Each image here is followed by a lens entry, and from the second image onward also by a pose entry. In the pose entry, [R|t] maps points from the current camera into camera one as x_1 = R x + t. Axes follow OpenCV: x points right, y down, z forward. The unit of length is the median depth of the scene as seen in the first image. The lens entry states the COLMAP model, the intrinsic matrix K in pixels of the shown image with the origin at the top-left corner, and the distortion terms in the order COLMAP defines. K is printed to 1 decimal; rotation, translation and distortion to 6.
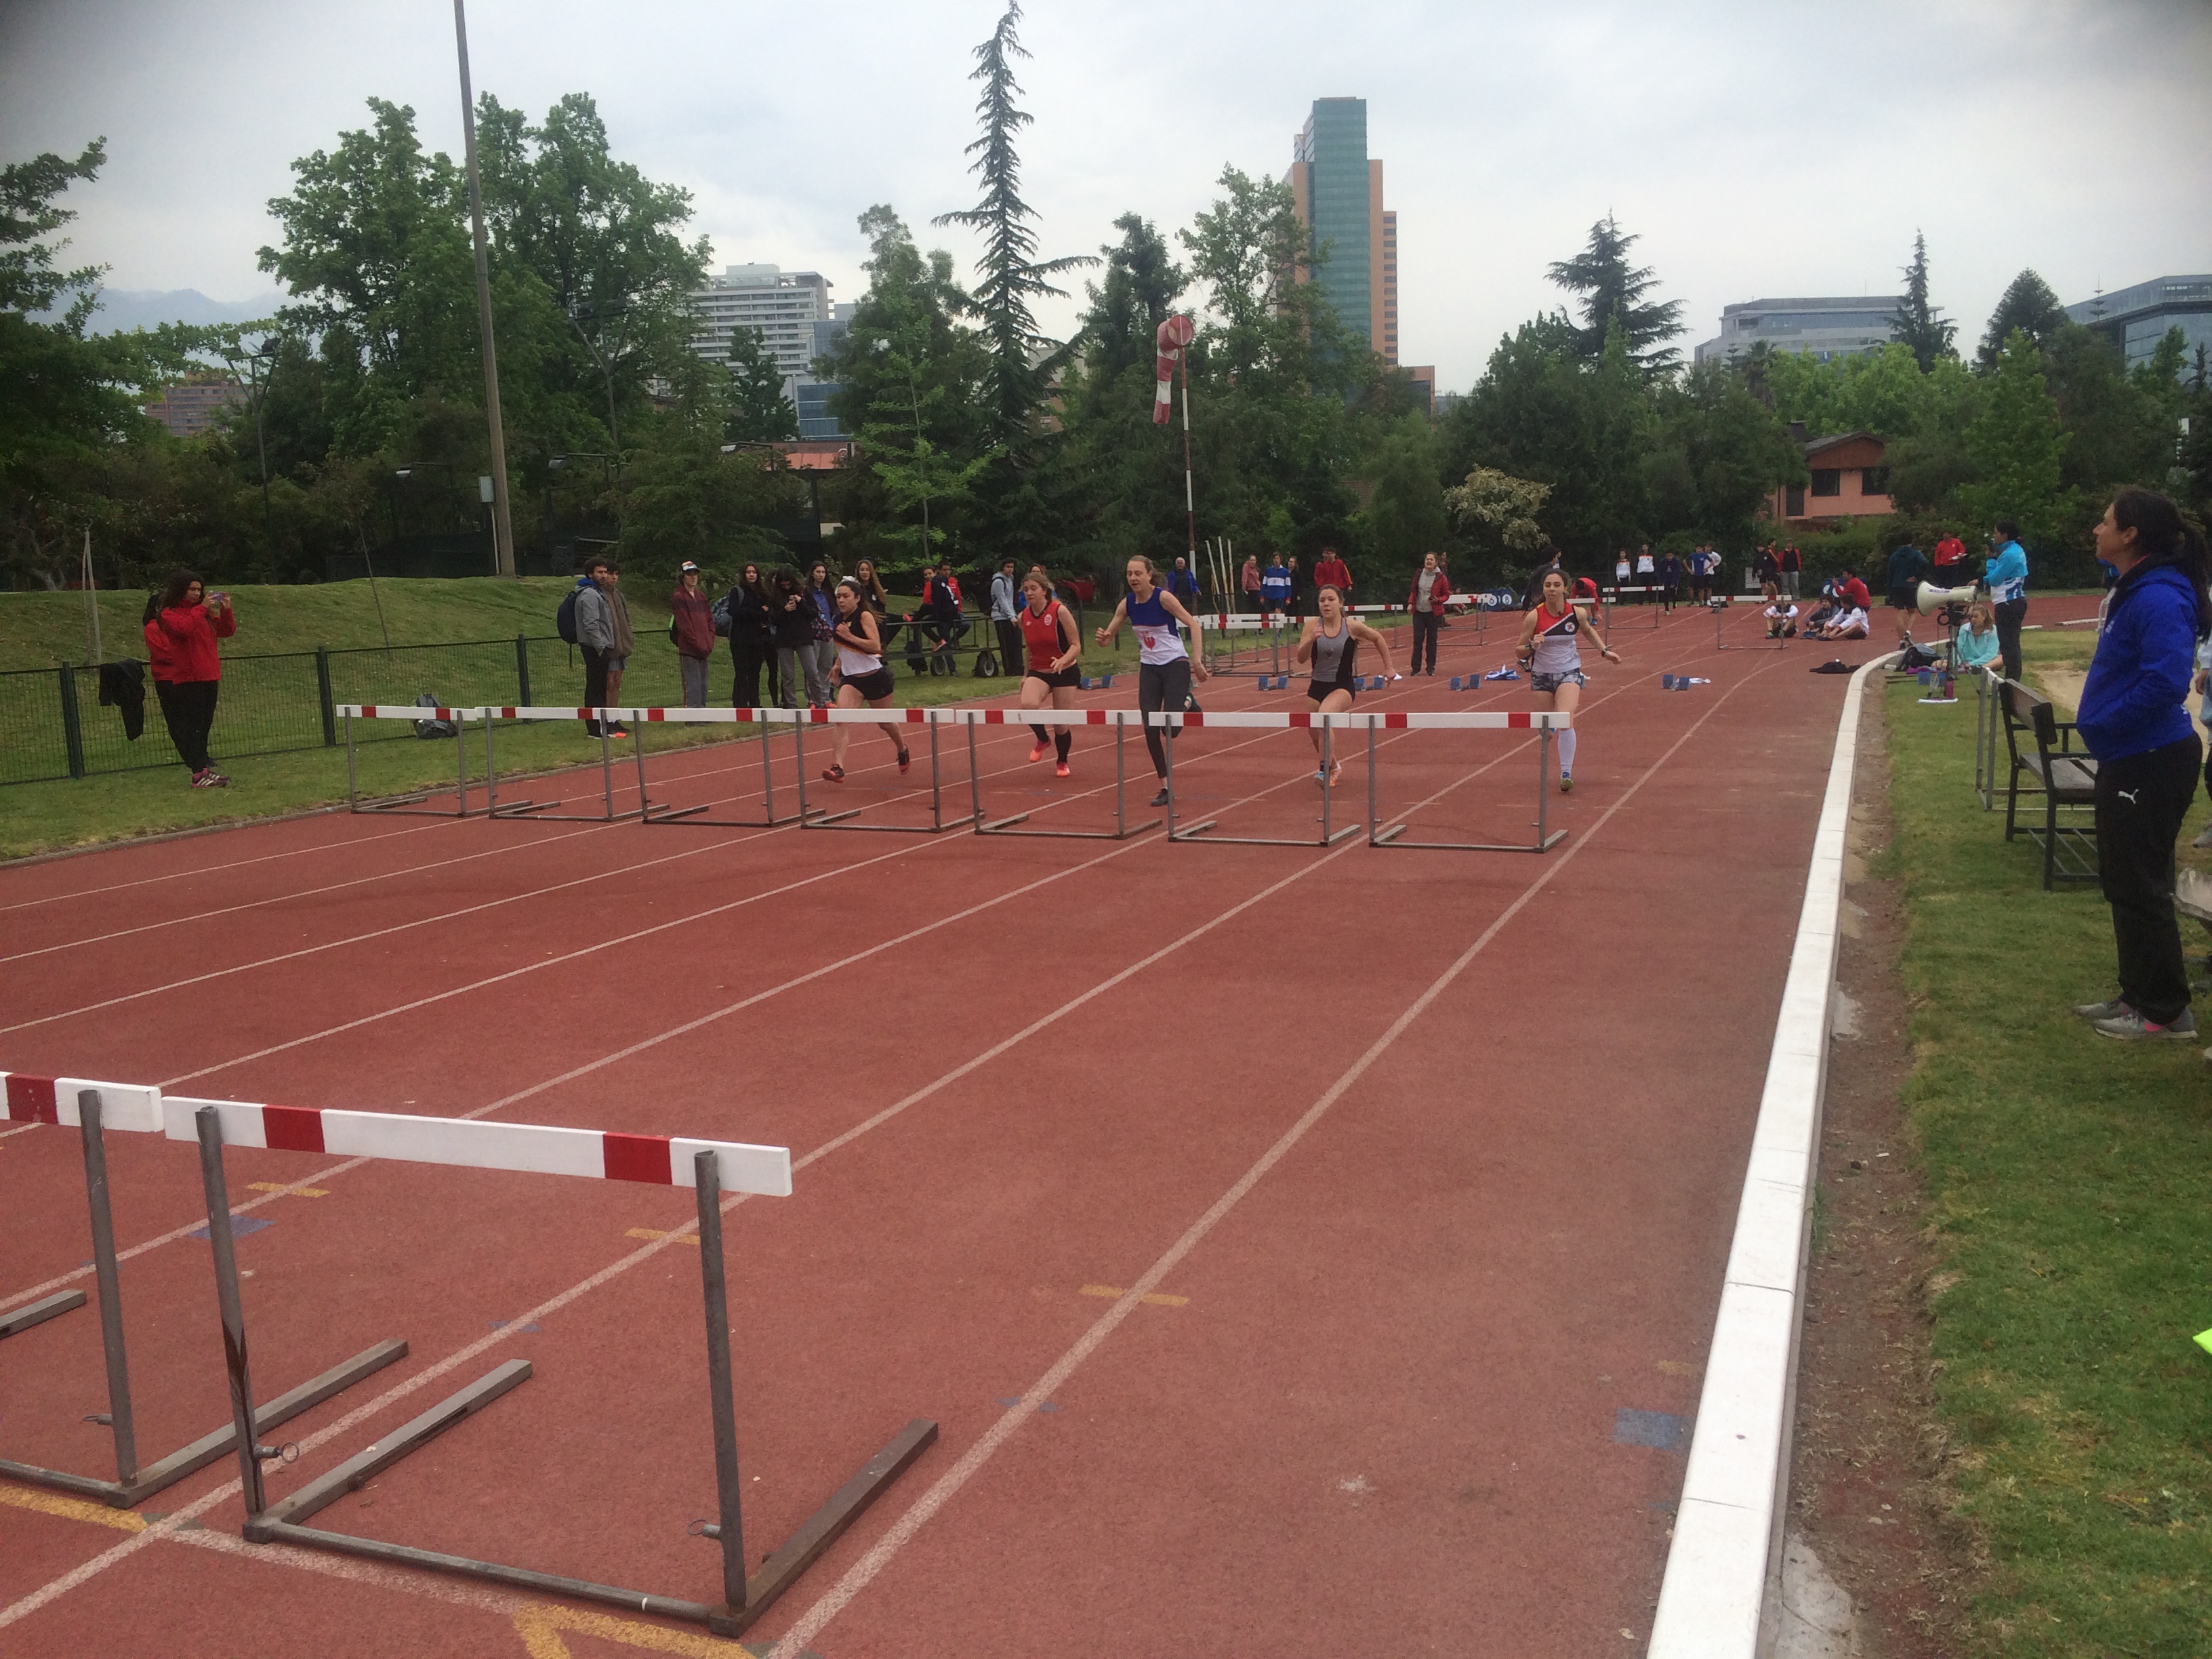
lens RADIAL K [[1870.6, 0, 1114.7], [0, 1870.6, 849.7], [0, 0, 1]] dist [0.094585, -0.127077]
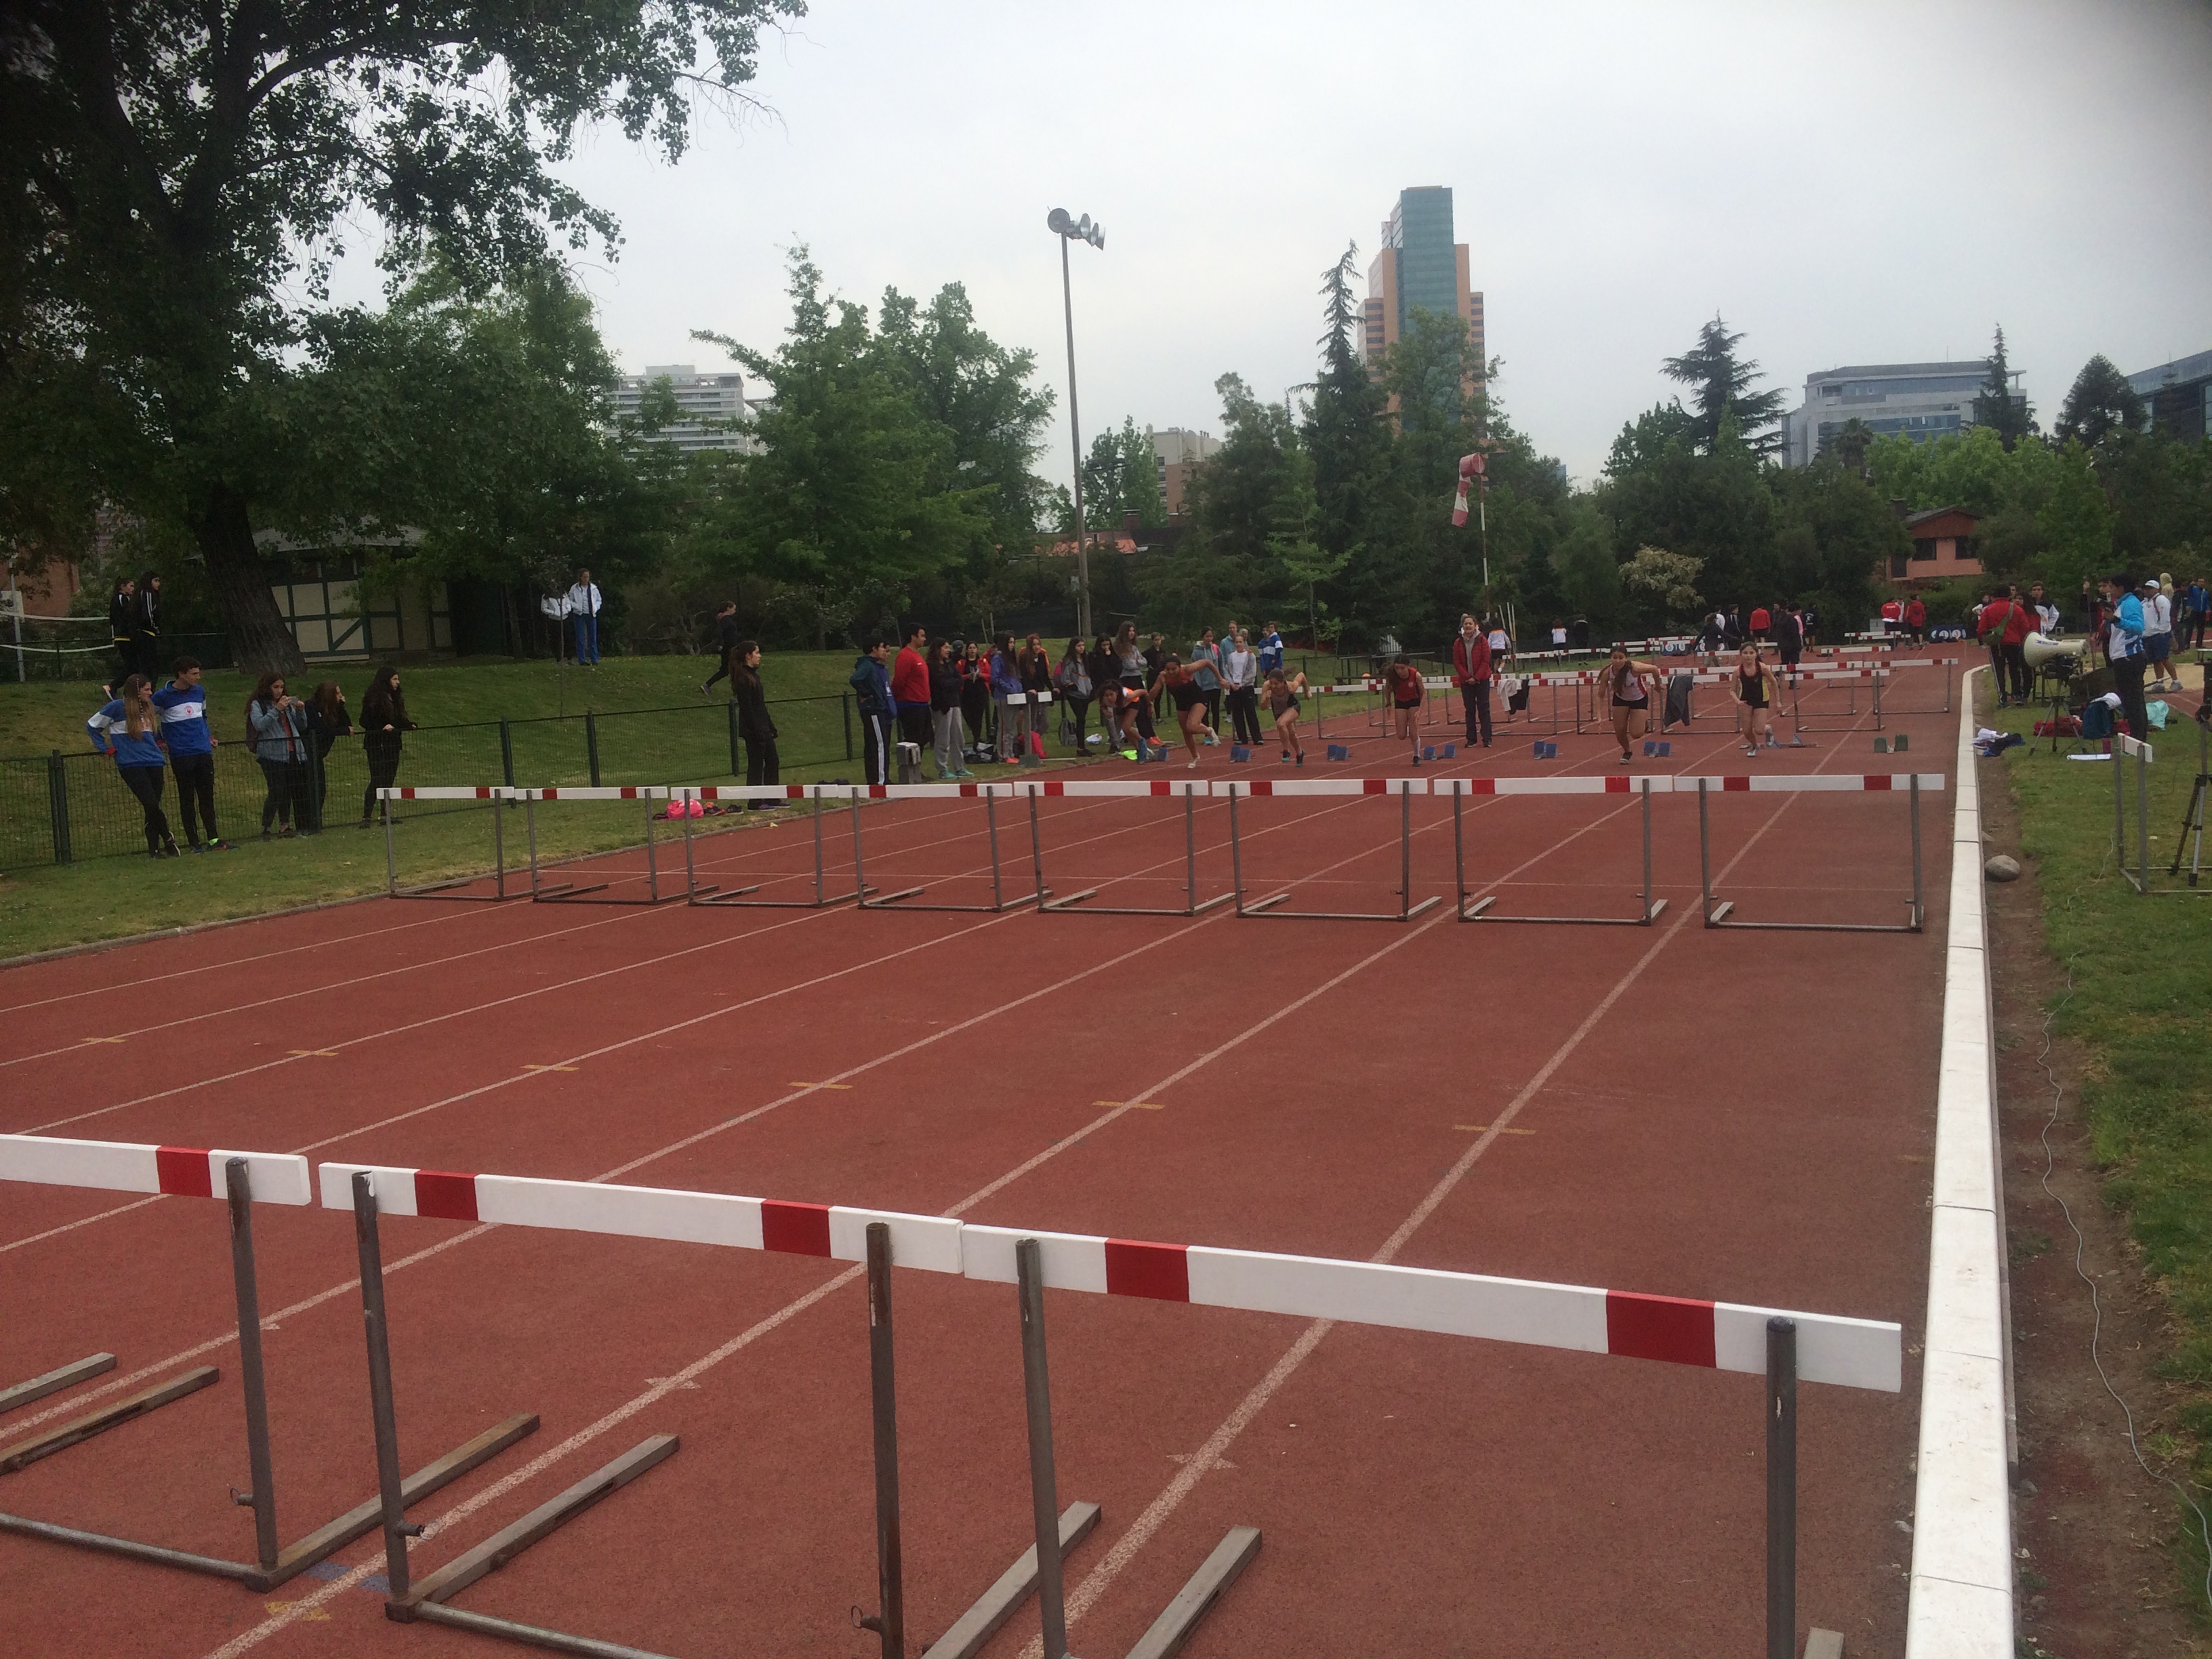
lens RADIAL K [[1825.2, 0, 1198.6], [0, 1825.2, 784.8], [0, 0, 1]] dist [0.075857, 0.000868]
pose [[0.999652, -0.019280, -0.018021, -0.100983], [0.017980, 0.997406, -0.069705, 0.041670], [0.019319, 0.069357, 0.997405, -0.249993]]
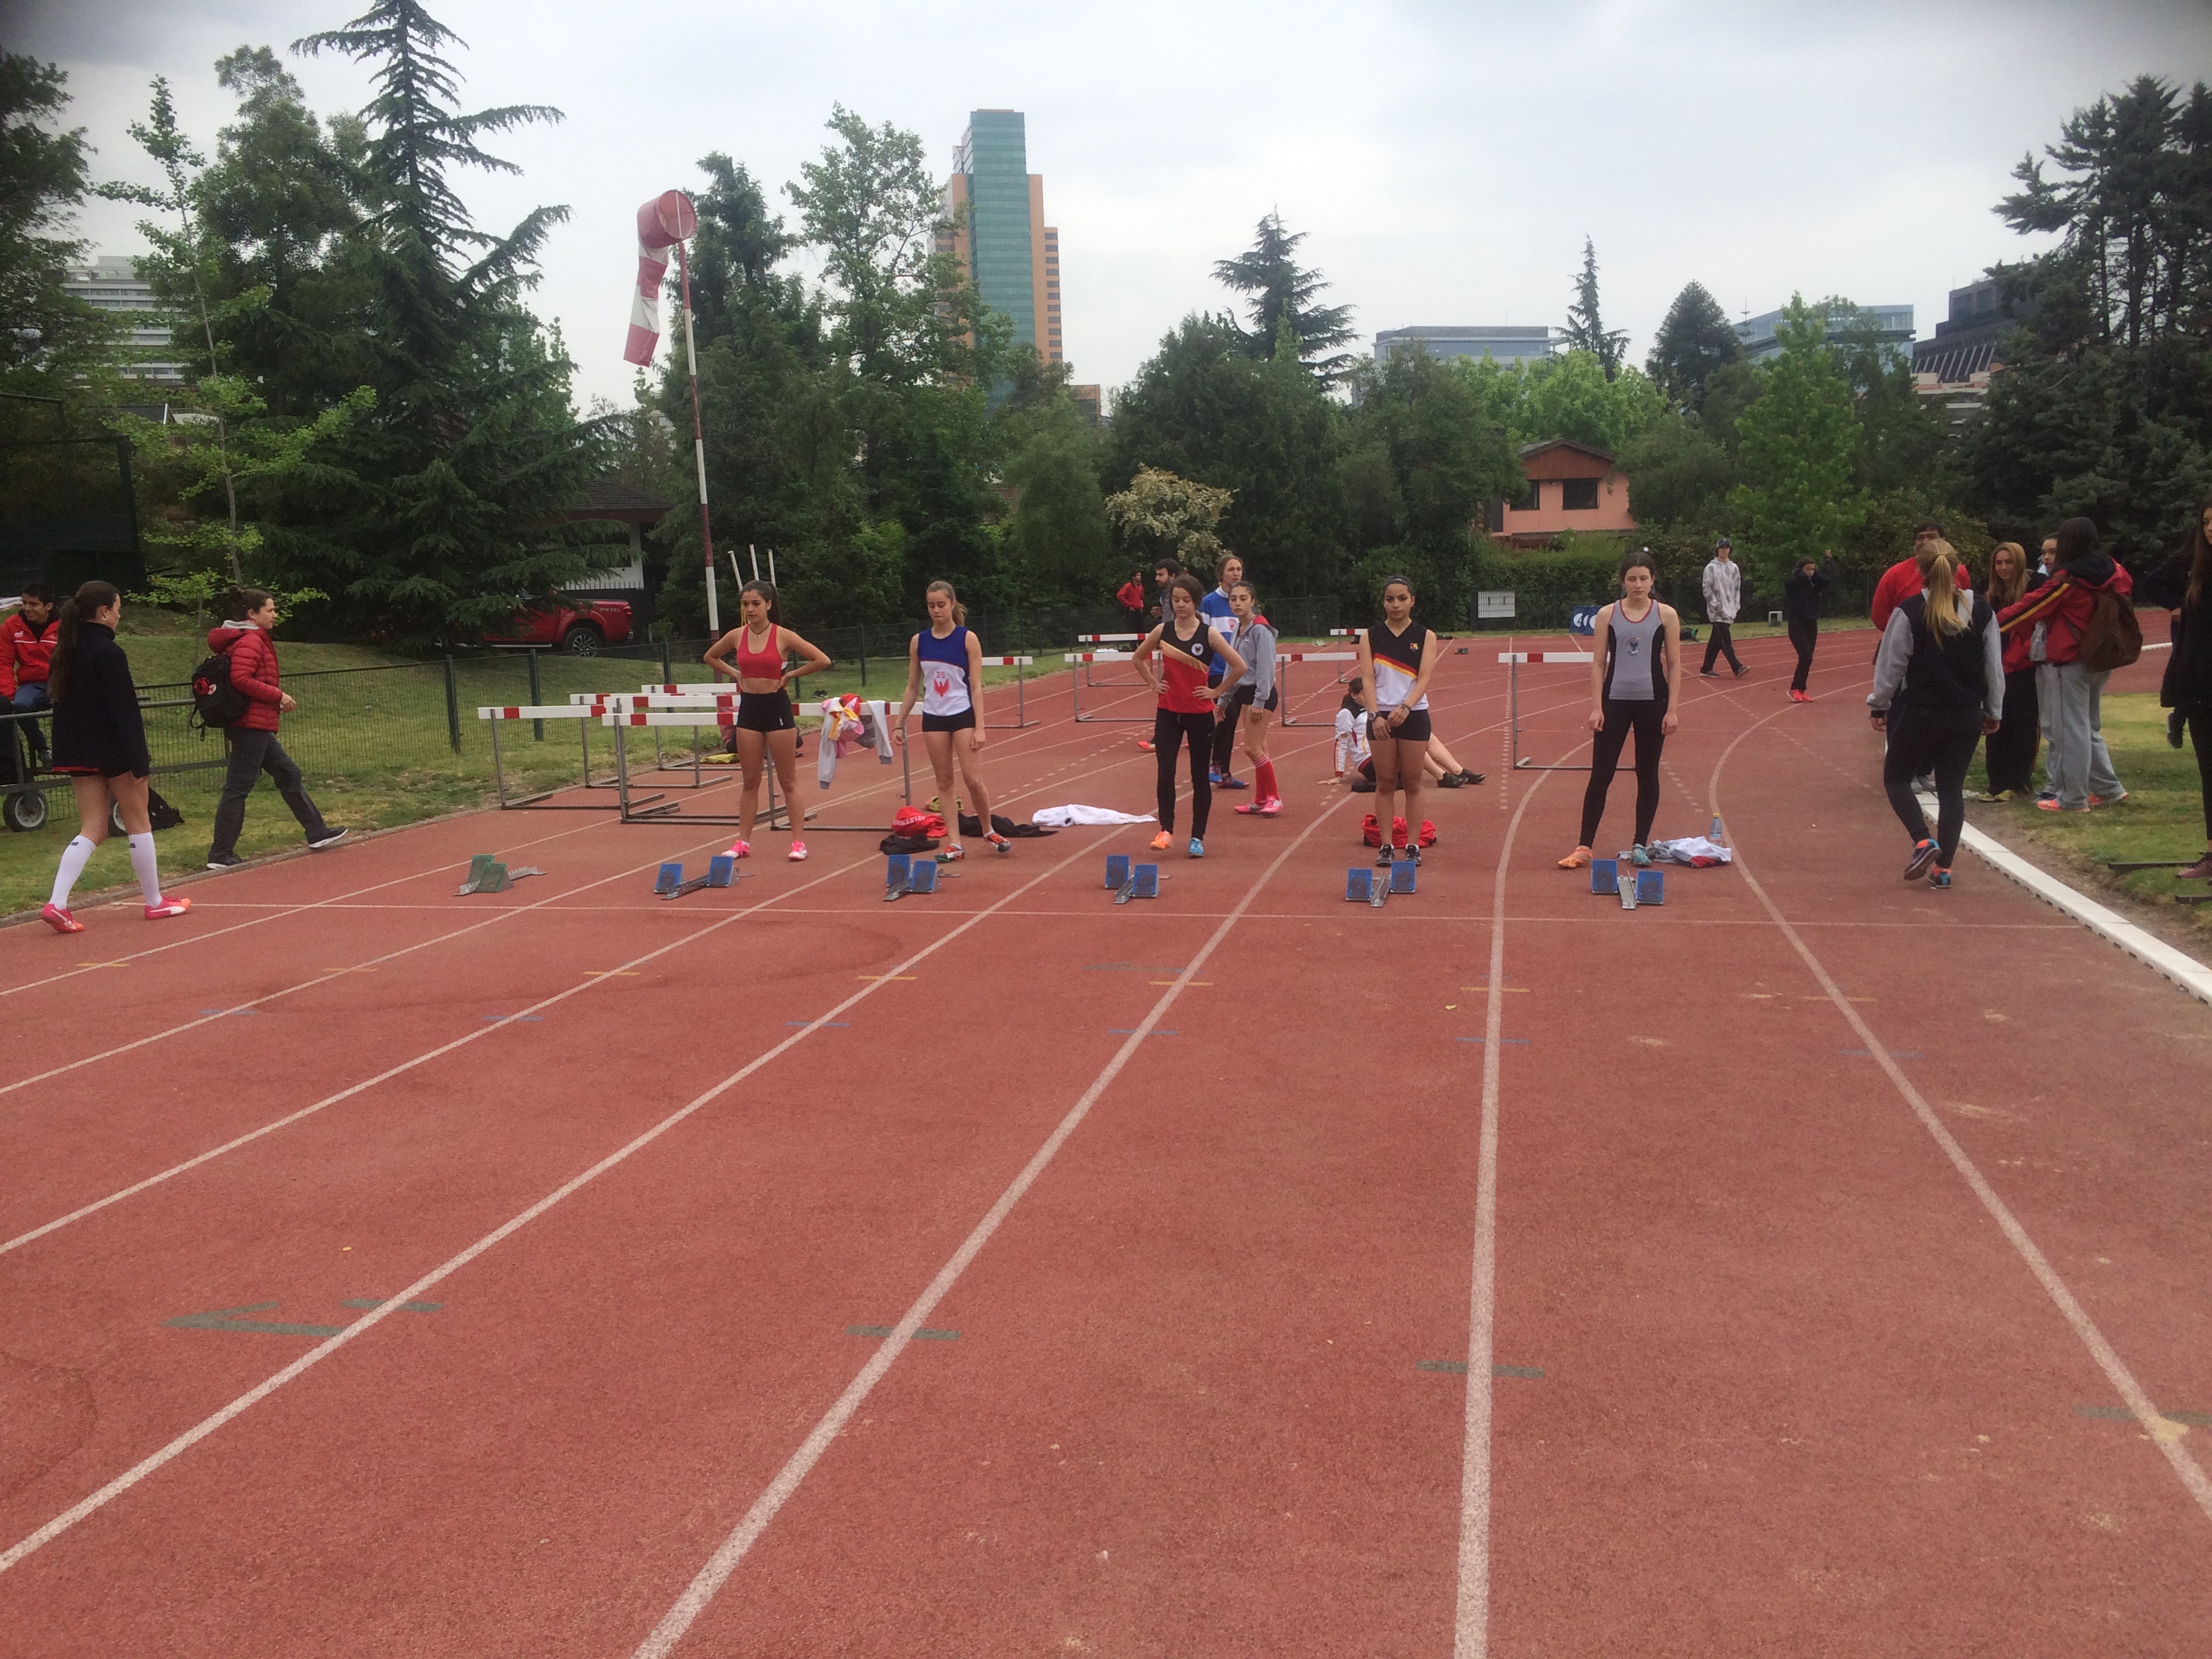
lens RADIAL K [[1923.0, 0, 1104.8], [0, 1923.0, 938.4], [0, 0, 1]] dist [0.032985, -0.007789]
pose [[0.986245, -0.031836, 0.162195, 0.039756], [0.026864, 0.999102, 0.032760, -0.032604], [-0.163092, -0.027953, 0.986215, 0.209488]]
